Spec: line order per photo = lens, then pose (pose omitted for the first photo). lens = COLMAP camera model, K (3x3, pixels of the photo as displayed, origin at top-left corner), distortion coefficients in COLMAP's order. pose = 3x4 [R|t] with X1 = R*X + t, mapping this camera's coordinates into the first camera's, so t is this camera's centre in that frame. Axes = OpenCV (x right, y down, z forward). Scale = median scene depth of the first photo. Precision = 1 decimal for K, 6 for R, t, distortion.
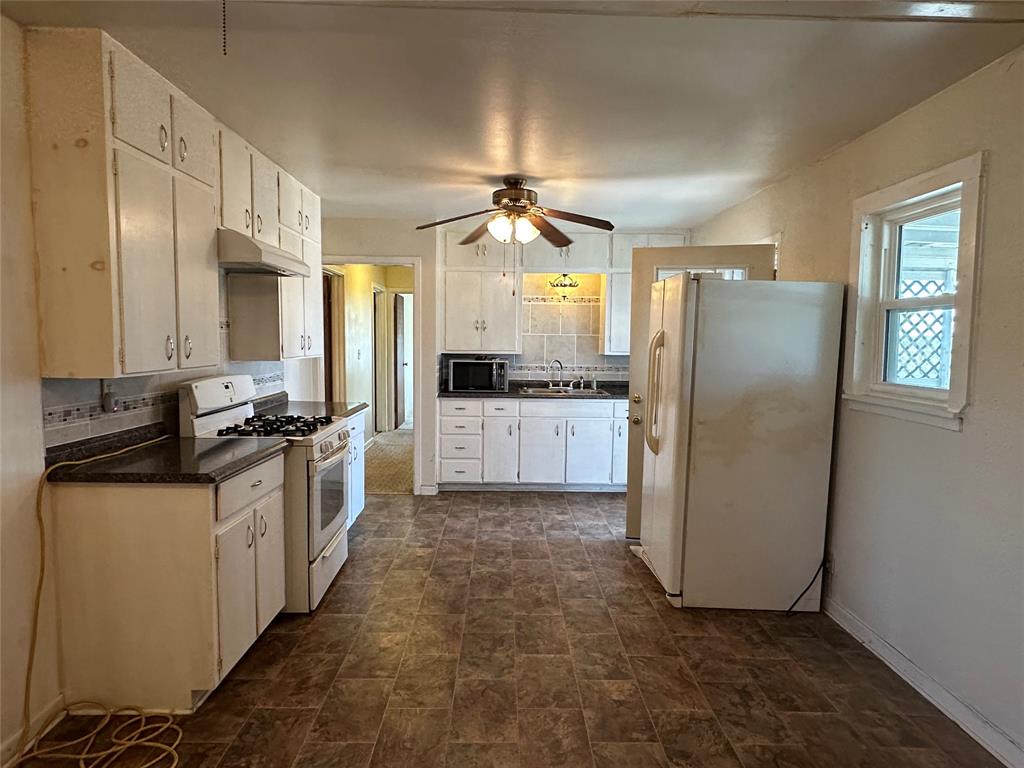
lens RADIAL K [[626.1, 0, 512.1], [0, 626.1, 381.6], [0, 0, 1]] dist [0.000419, 0.000024]
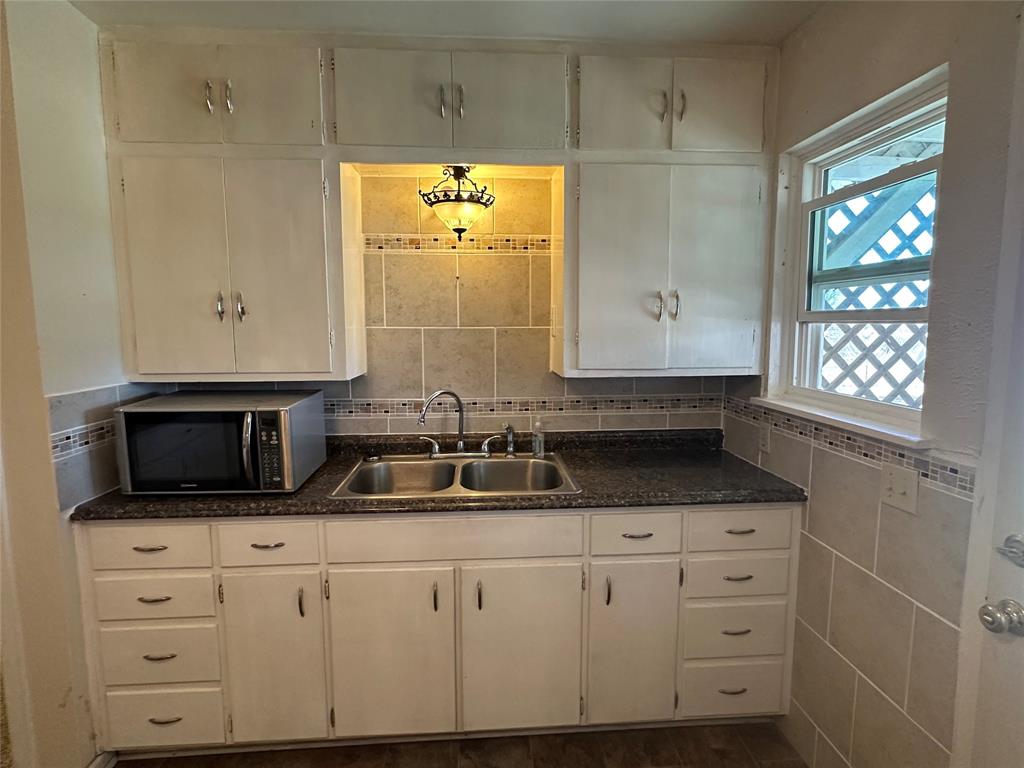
lens RADIAL K [[527.5, 0, 509.9], [0, 527.5, 386.5], [0, 0, 1]] dist [0.004760, 0.001812]
pose [[0.998392, -0.020268, 0.052939, 0.096072], [0.018126, 0.999010, 0.040632, -0.050557], [-0.053710, -0.039607, 0.997771, 0.665049]]
